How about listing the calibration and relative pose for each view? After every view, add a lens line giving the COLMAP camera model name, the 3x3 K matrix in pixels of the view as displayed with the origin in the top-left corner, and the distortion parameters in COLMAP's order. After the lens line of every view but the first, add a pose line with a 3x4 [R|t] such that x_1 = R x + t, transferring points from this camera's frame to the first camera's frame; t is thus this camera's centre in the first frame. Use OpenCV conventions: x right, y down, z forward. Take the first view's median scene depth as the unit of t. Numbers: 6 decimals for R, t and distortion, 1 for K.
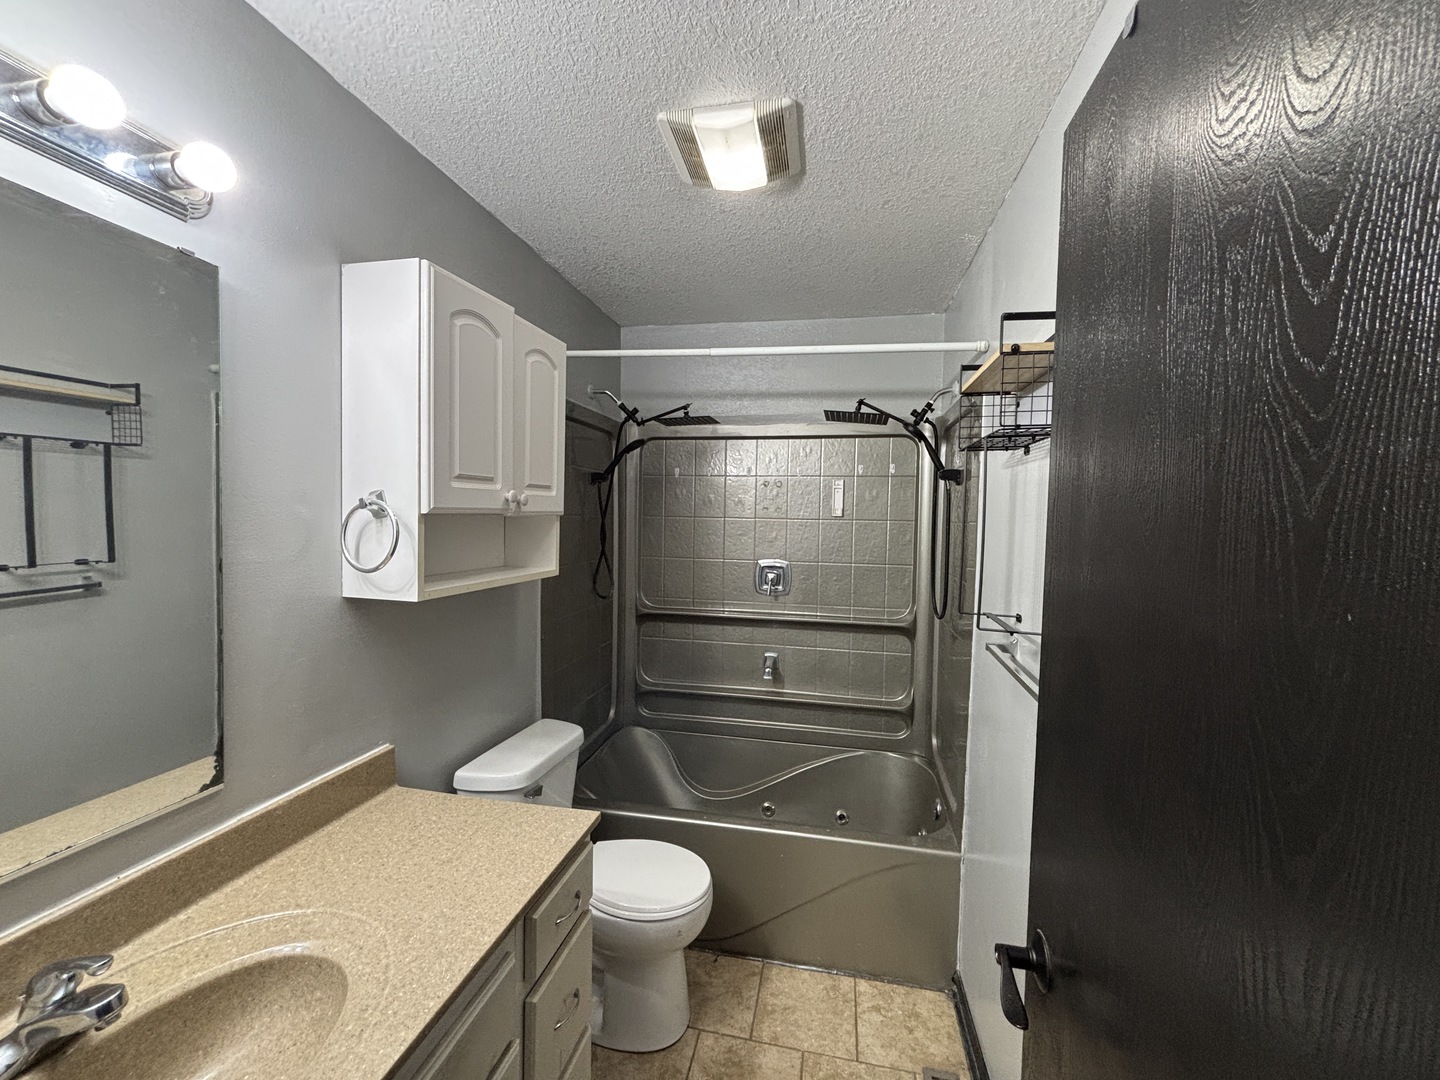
lens RADIAL K [[582.3, 0, 720.0], [0, 582.3, 539.0], [0, 0, 1]] dist [0.004828, -0.000223]
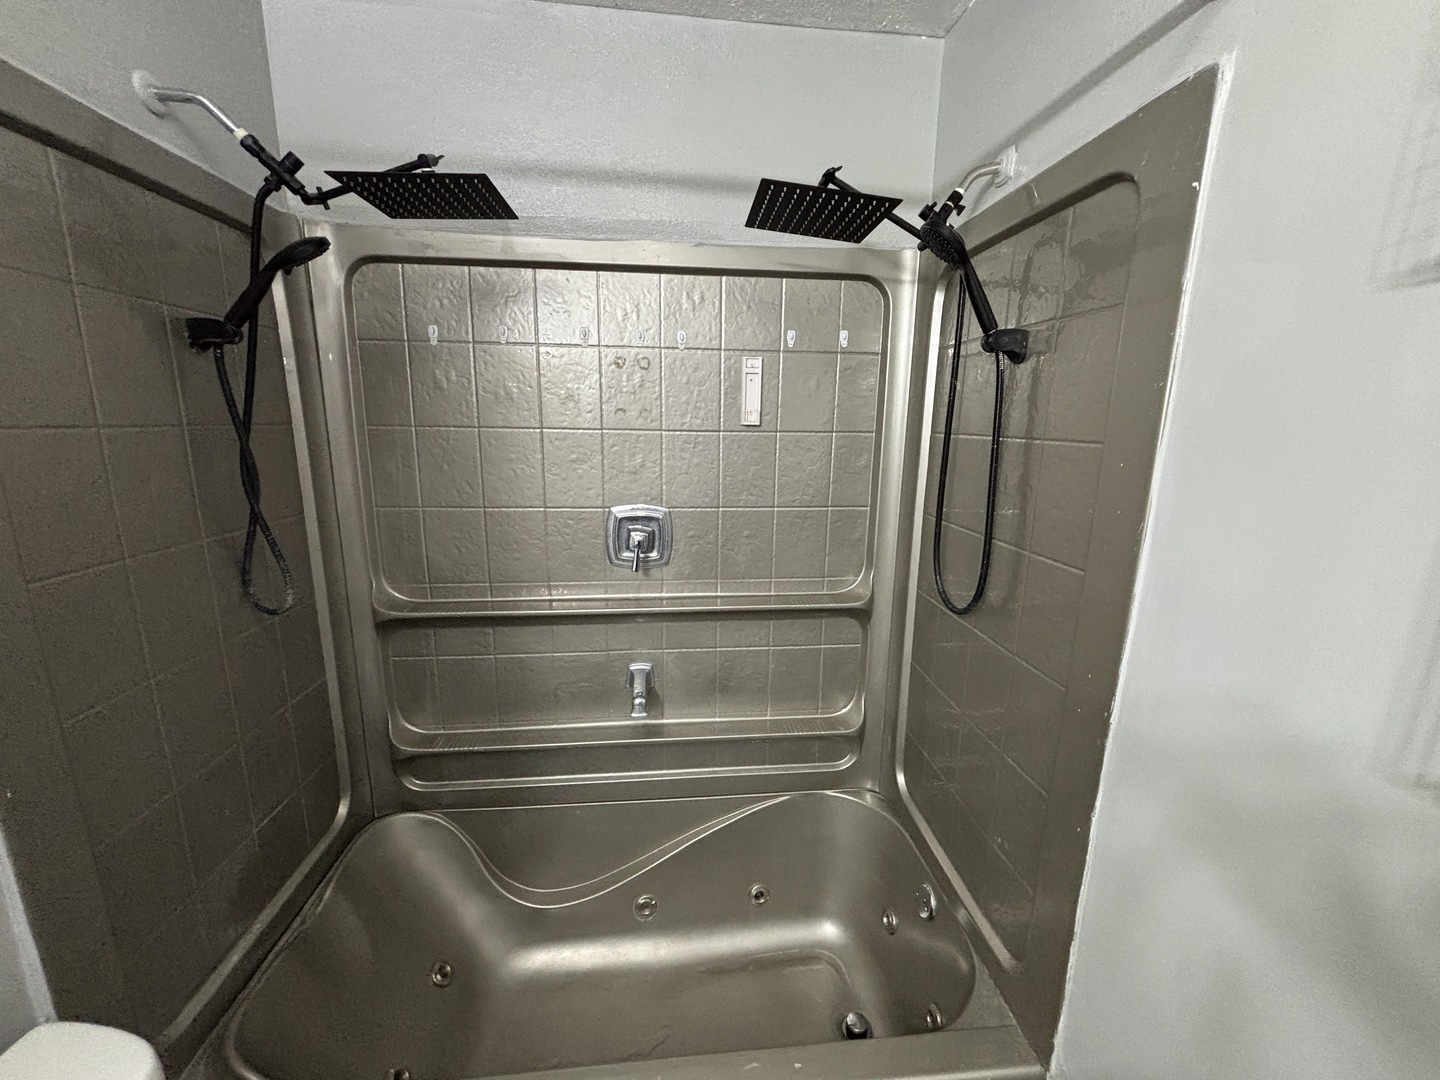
lens RADIAL K [[582.3, 0, 720.0], [0, 582.3, 539.0], [0, 0, 1]] dist [0.004828, -0.000223]
pose [[0.954520, -0.064147, 0.291163, 0.002340], [0.015953, 0.986170, 0.164968, -0.022895], [-0.297718, -0.152821, 0.942343, 0.455037]]
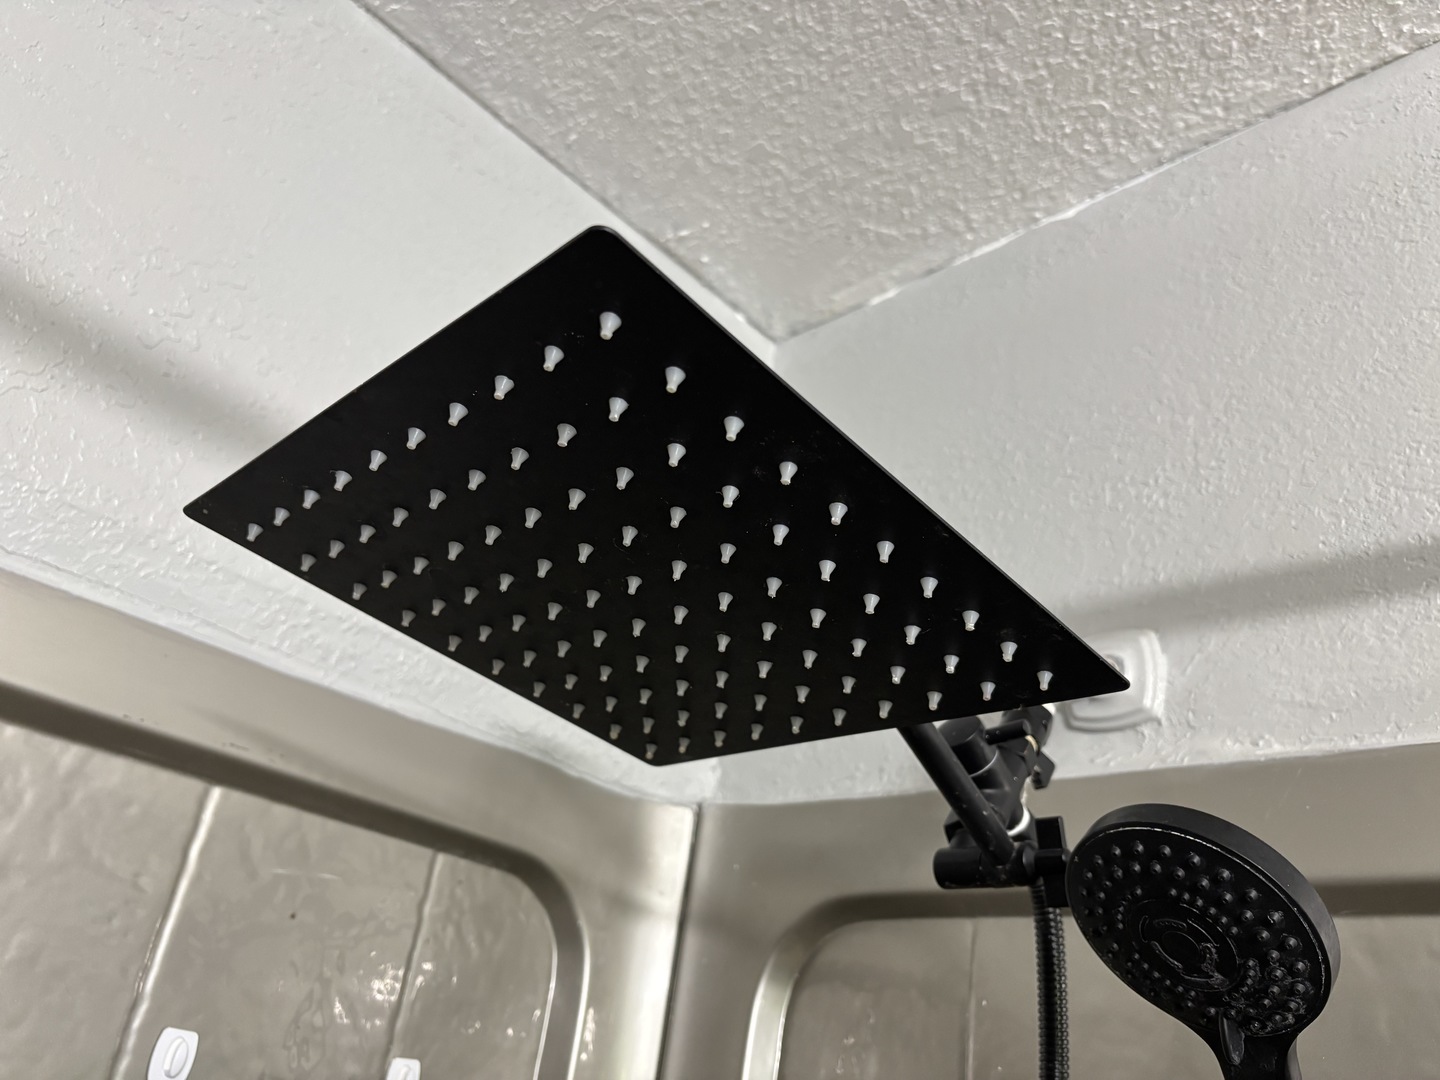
lens RADIAL K [[1151.5, 0, 713.6], [0, 1151.5, 537.0], [0, 0, 1]] dist [0.005285, 0.004644]
pose [[0.542525, 0.438411, 0.716563, 0.088706], [-0.091274, 0.878725, -0.468520, -0.110144], [-0.835066, 0.188781, 0.516746, 0.751573]]
